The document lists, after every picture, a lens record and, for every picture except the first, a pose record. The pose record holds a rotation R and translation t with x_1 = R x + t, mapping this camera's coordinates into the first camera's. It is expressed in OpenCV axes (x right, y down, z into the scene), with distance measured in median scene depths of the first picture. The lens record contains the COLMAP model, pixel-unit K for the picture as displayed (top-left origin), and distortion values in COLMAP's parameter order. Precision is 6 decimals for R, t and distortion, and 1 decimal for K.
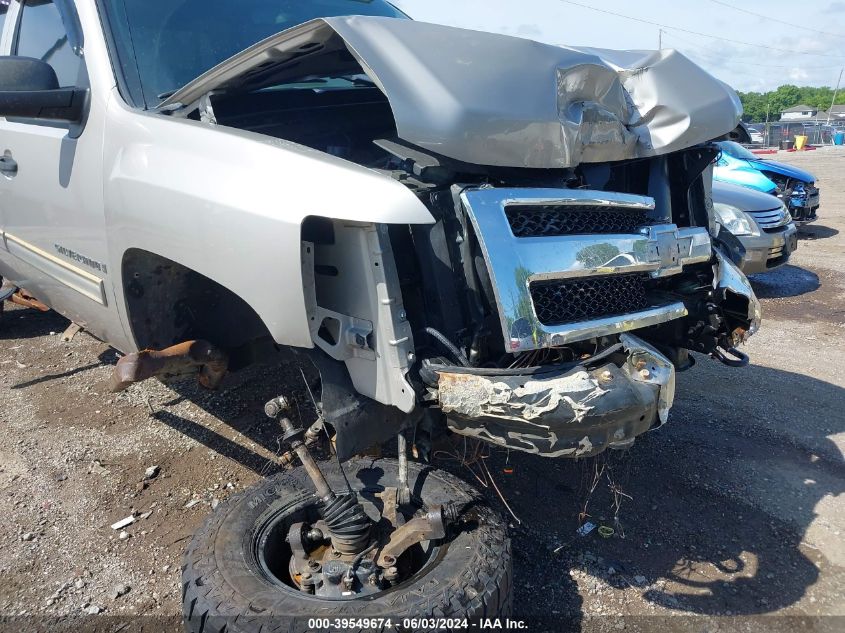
lens RADIAL K [[666.1, 0, 426.0], [0, 666.1, 322.3], [0, 0, 1]] dist [-0.002807, 0.001420]
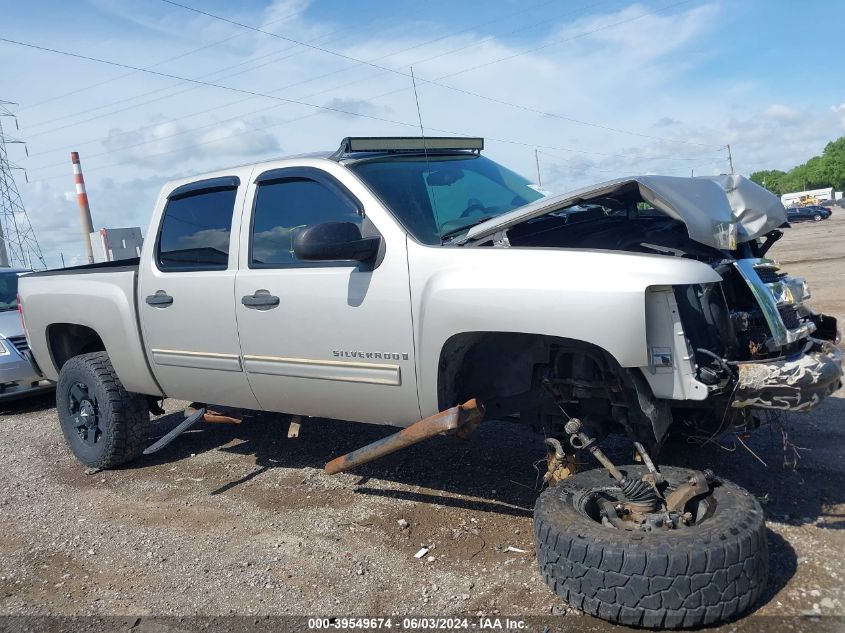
lens RADIAL K [[666.1, 0, 417.7], [0, 666.1, 324.0], [0, 0, 1]] dist [-0.002807, 0.001420]
pose [[0.983036, -0.120373, 0.138385, -0.970870], [0.143130, 0.975269, -0.168417, 0.136221], [-0.114690, 0.185367, 0.975953, -0.585244]]
